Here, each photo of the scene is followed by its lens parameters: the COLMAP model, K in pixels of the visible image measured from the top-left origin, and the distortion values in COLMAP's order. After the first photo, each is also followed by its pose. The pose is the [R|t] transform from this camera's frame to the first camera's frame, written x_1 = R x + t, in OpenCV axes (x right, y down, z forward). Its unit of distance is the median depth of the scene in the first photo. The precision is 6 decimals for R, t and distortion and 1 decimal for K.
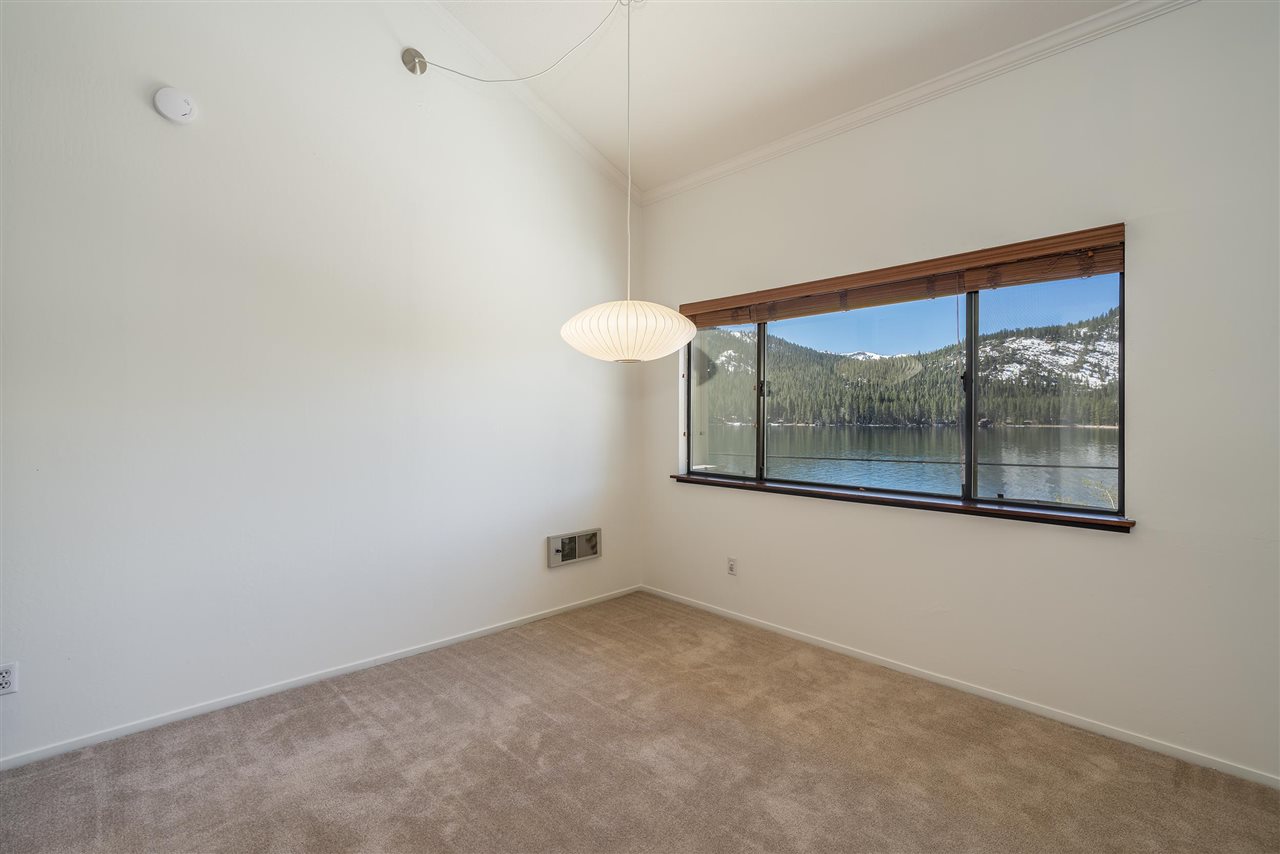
lens RADIAL K [[585.4, 0, 643.3], [0, 585.4, 426.1], [0, 0, 1]] dist [0.003371, 0.000627]
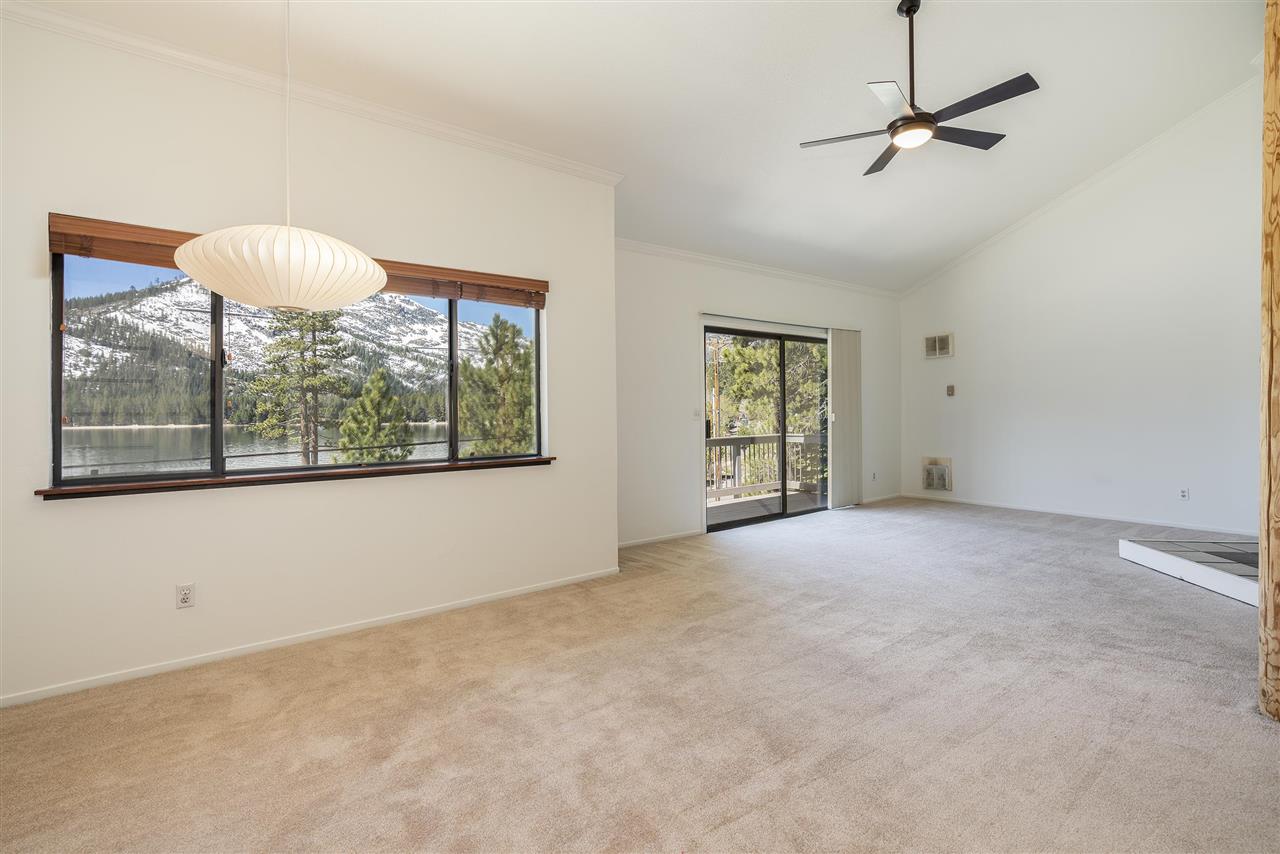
lens RADIAL K [[585.4, 0, 643.3], [0, 585.4, 418.5], [0, 0, 1]] dist [0.003371, 0.000627]
pose [[0.109935, -0.016029, 0.993810, -0.653845], [0.028376, 0.999513, 0.012982, 0.028233], [-0.993534, 0.026773, 0.110336, 0.430980]]
